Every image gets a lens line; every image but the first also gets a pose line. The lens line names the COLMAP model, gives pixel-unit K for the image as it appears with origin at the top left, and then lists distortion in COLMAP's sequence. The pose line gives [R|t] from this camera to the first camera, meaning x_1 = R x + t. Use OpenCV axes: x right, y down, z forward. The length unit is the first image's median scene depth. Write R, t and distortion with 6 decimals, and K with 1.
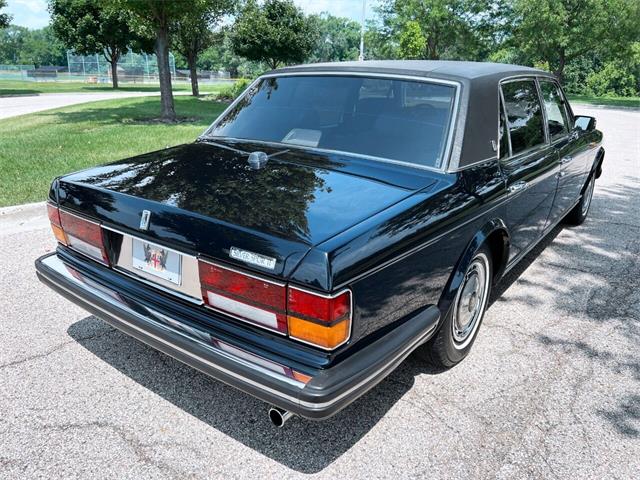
lens RADIAL K [[491.3, 0, 320.0], [0, 491.3, 240.0], [0, 0, 1]] dist [0.043170, -0.047928]
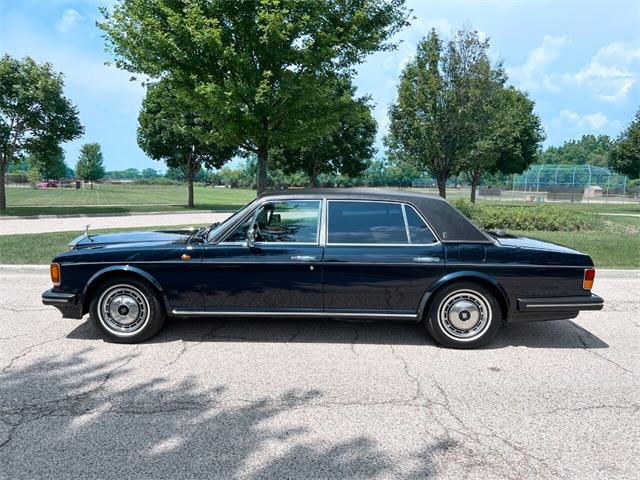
lens RADIAL K [[489.5, 0, 320.2], [0, 489.5, 241.6], [0, 0, 1]] dist [0.048553, -0.054668]
pose [[0.603376, 0.083131, -0.793112, 0.233625], [-0.257823, 0.961474, -0.095366, -0.050542], [0.754628, 0.262025, 0.601564, 0.148832]]
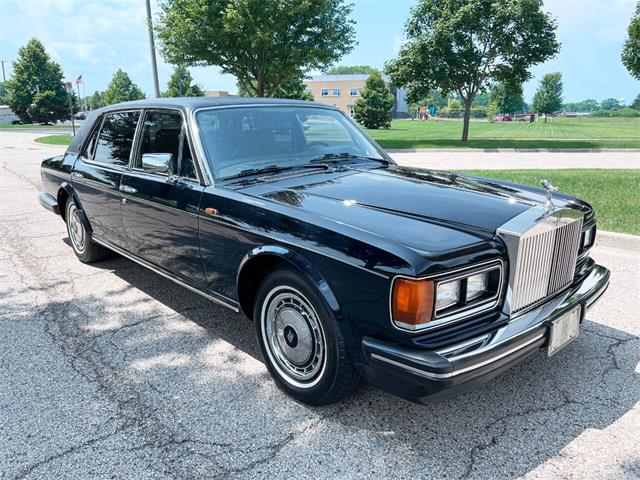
lens RADIAL K [[490.3, 0, 321.8], [0, 490.3, 241.6], [0, 0, 1]] dist [0.046004, -0.050265]
pose [[-0.192213, 0.226257, -0.954915, 0.142568], [-0.314108, 0.907684, 0.278292, -0.047533], [0.929726, 0.353437, -0.103400, 0.153505]]
